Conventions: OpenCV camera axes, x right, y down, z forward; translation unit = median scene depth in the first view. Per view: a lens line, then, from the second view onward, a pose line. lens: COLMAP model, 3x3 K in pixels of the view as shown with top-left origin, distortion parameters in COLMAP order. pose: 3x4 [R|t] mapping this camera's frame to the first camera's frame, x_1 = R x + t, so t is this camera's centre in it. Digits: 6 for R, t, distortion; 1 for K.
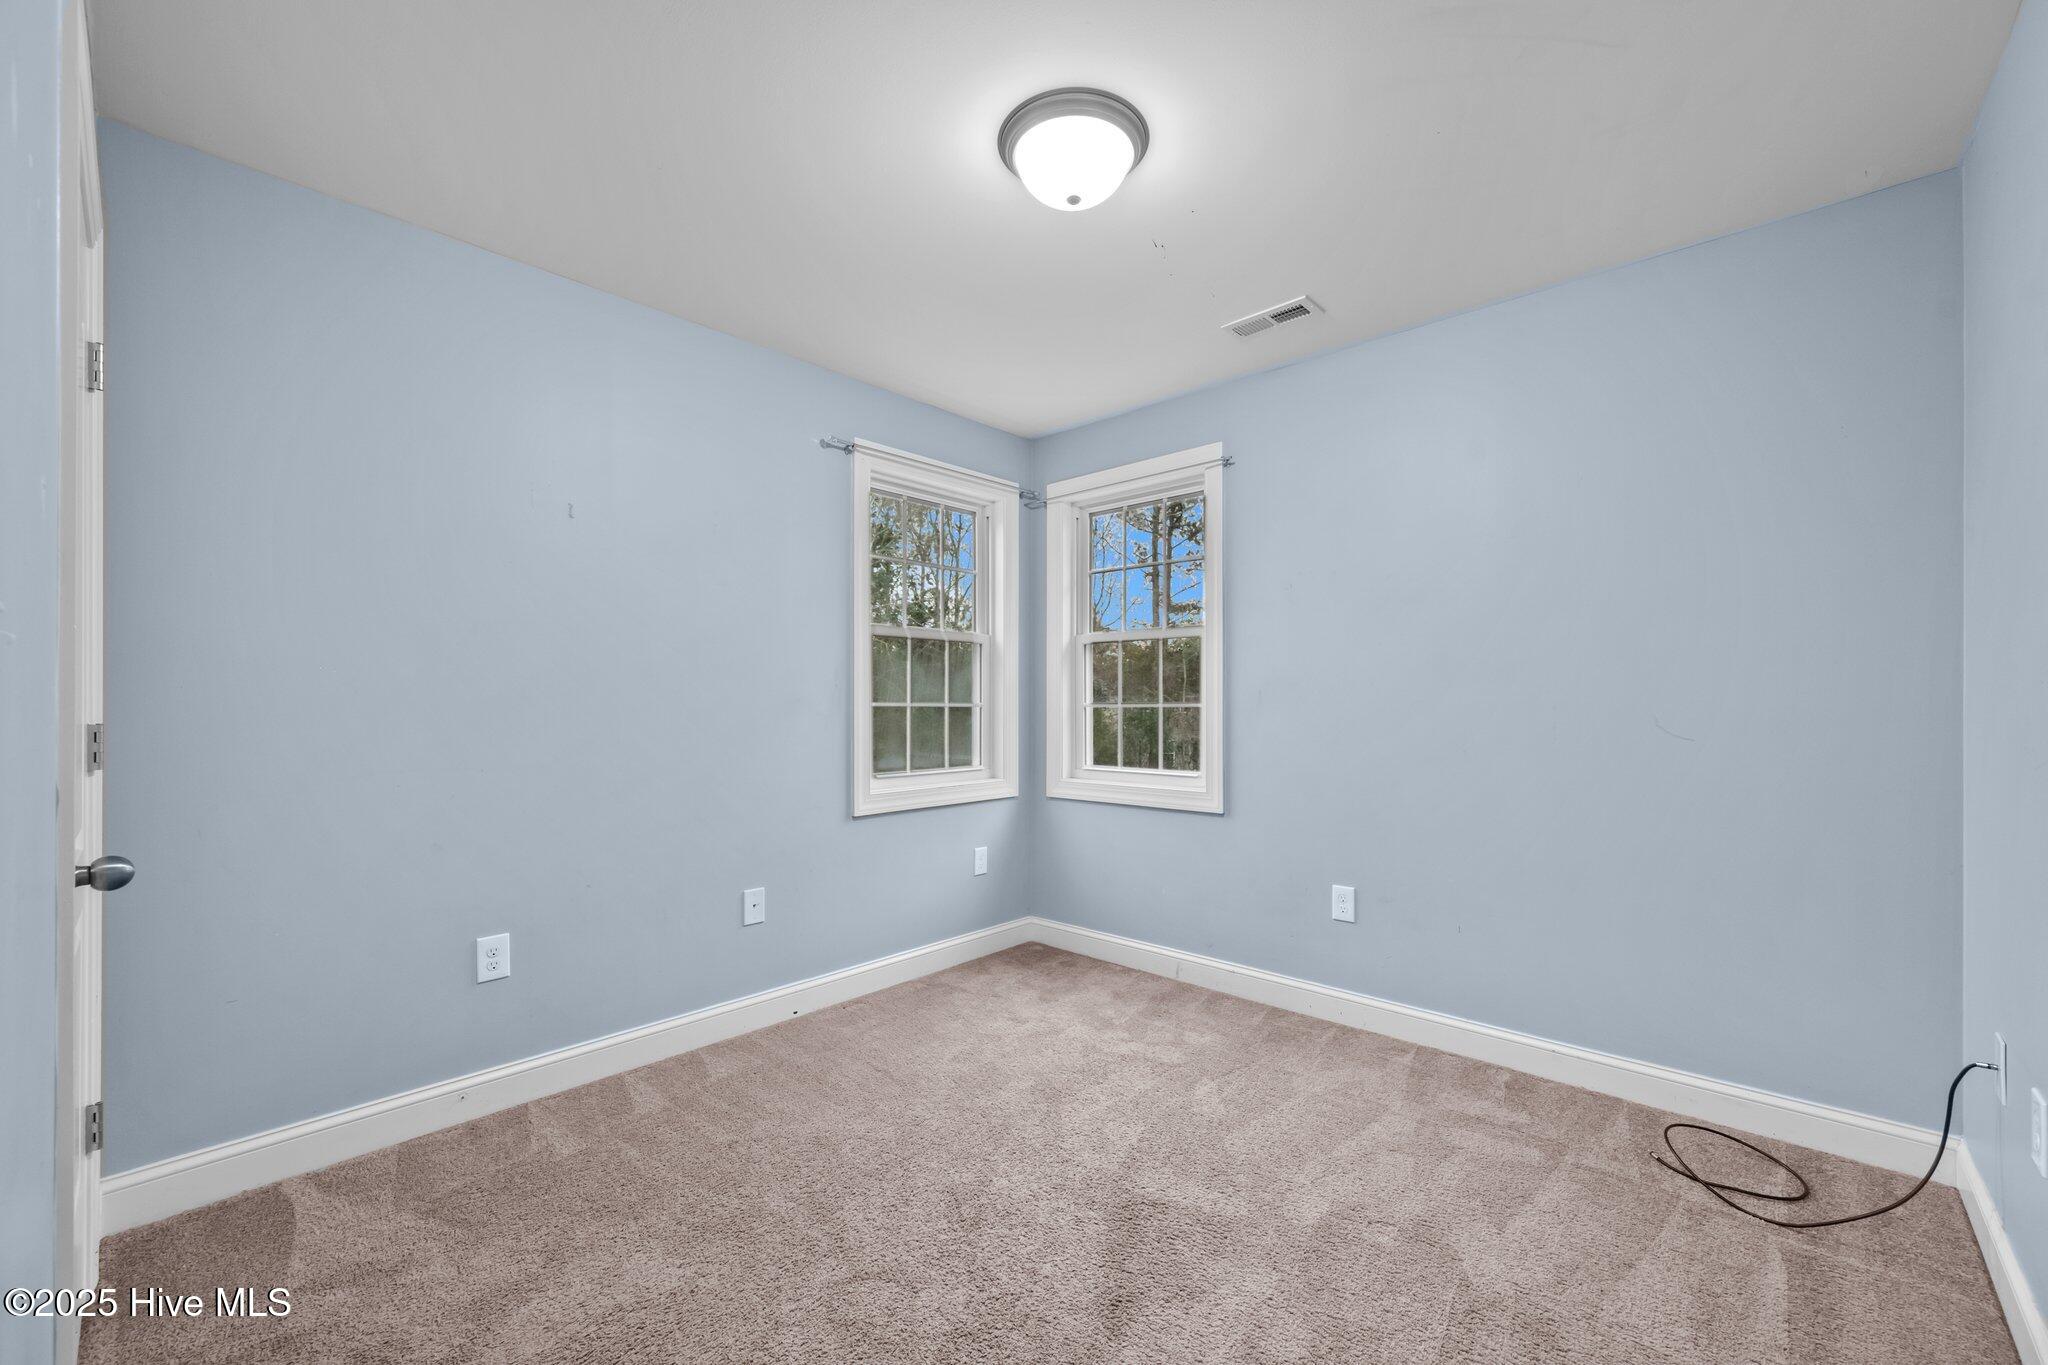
lens RADIAL K [[817.2, 0, 1028.9], [0, 817.2, 717.8], [0, 0, 1]] dist [-0.000455, 0.000034]
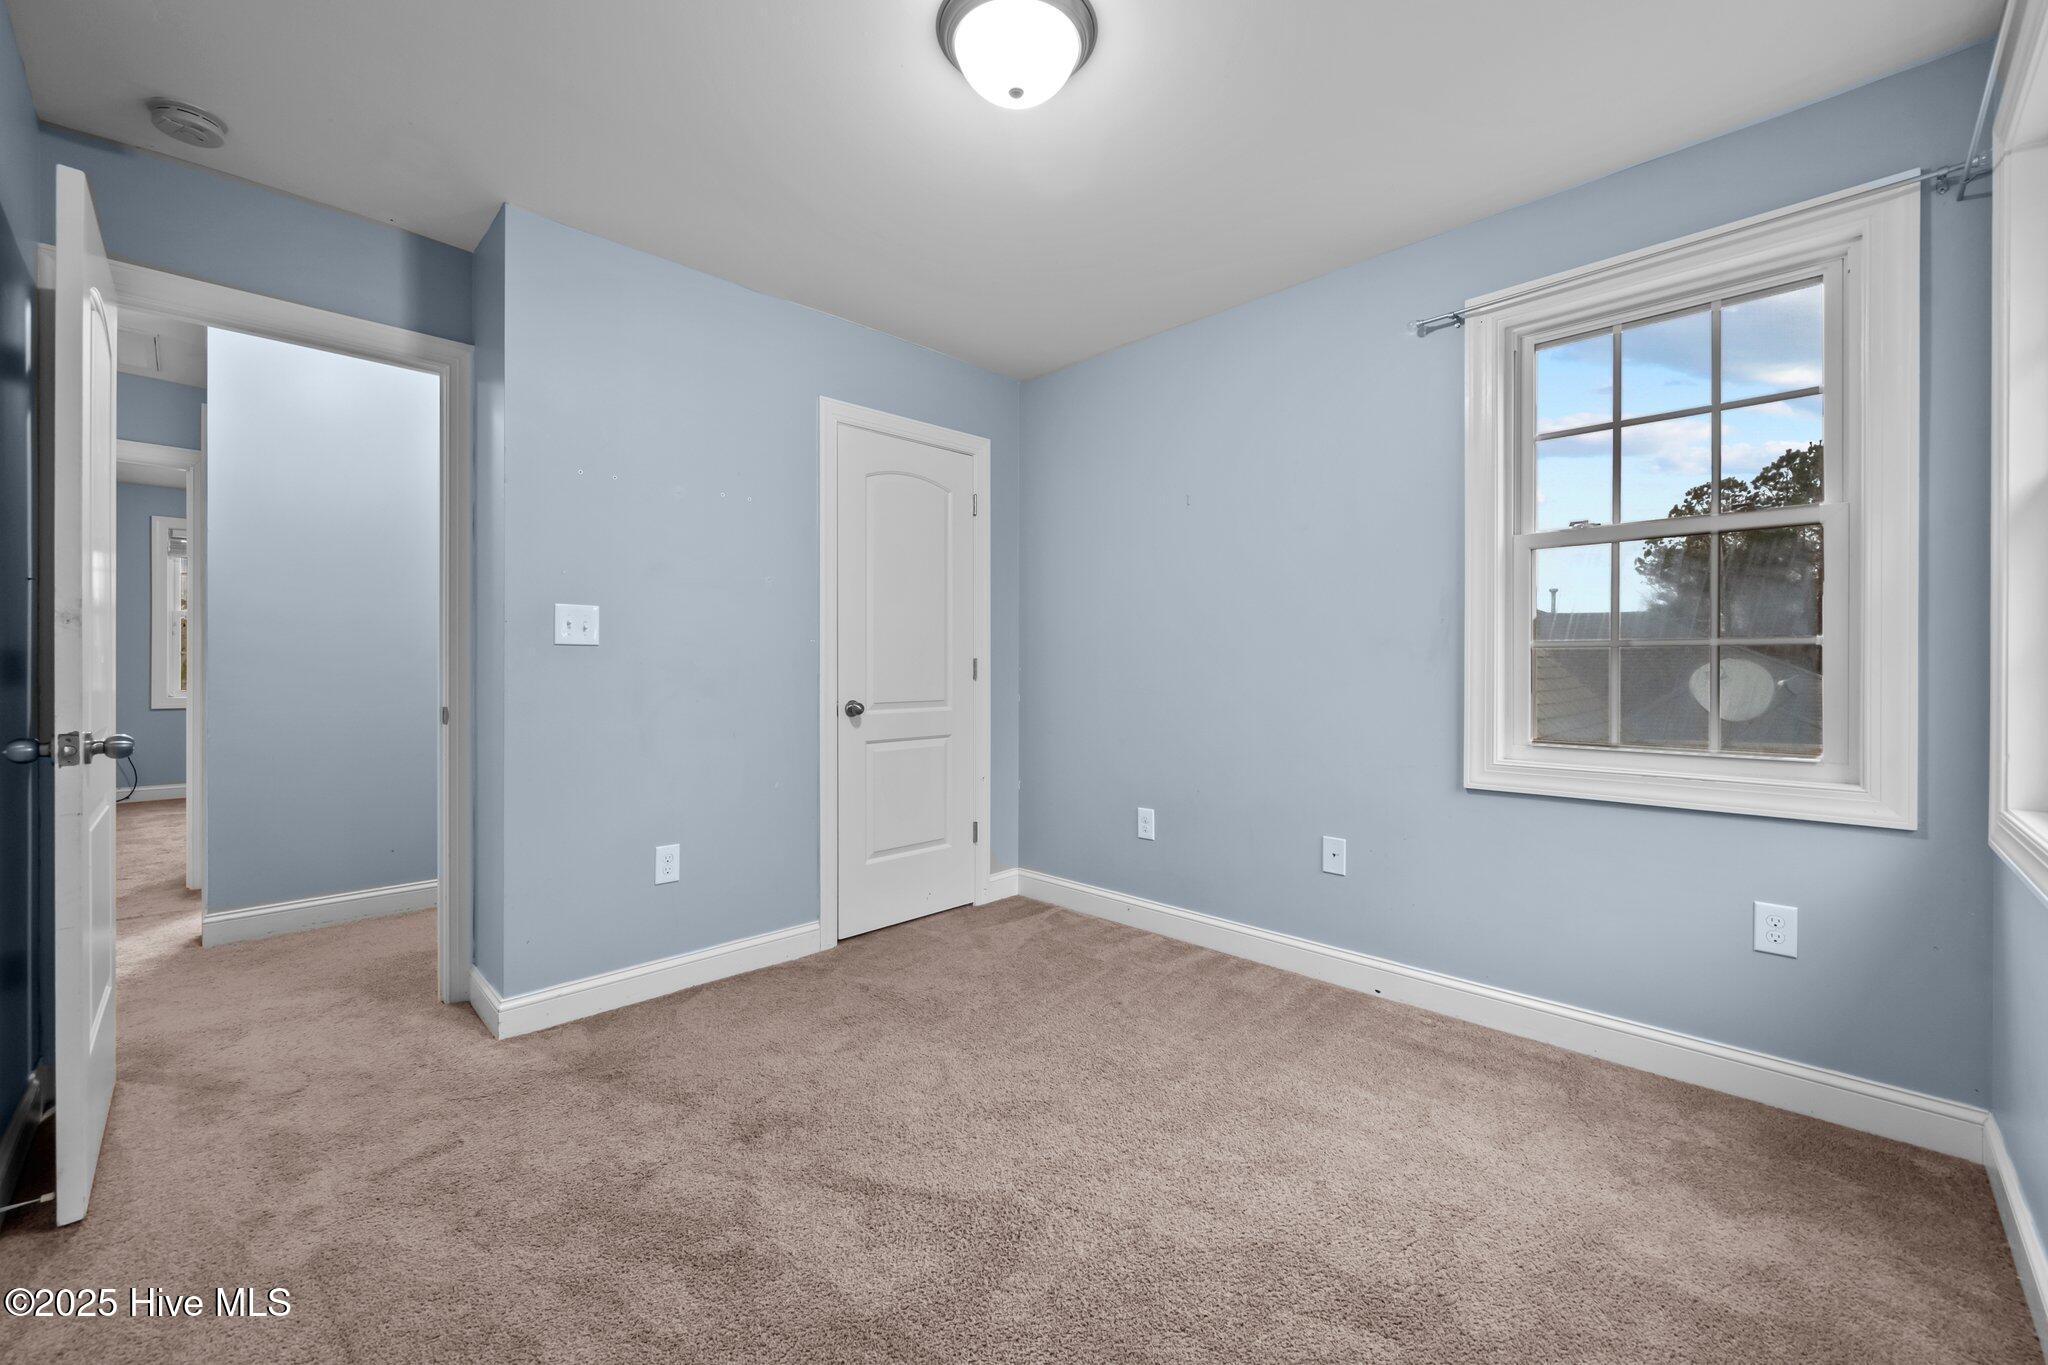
lens RADIAL K [[814.4, 0, 1029.8], [0, 814.4, 681.3], [0, 0, 1]] dist [-0.001126, 0.000057]
pose [[-0.037918, 0.026452, -0.998931, 0.596940], [-0.010552, 0.999583, 0.026870, 0.002061], [0.999225, 0.011560, -0.037623, 0.635002]]
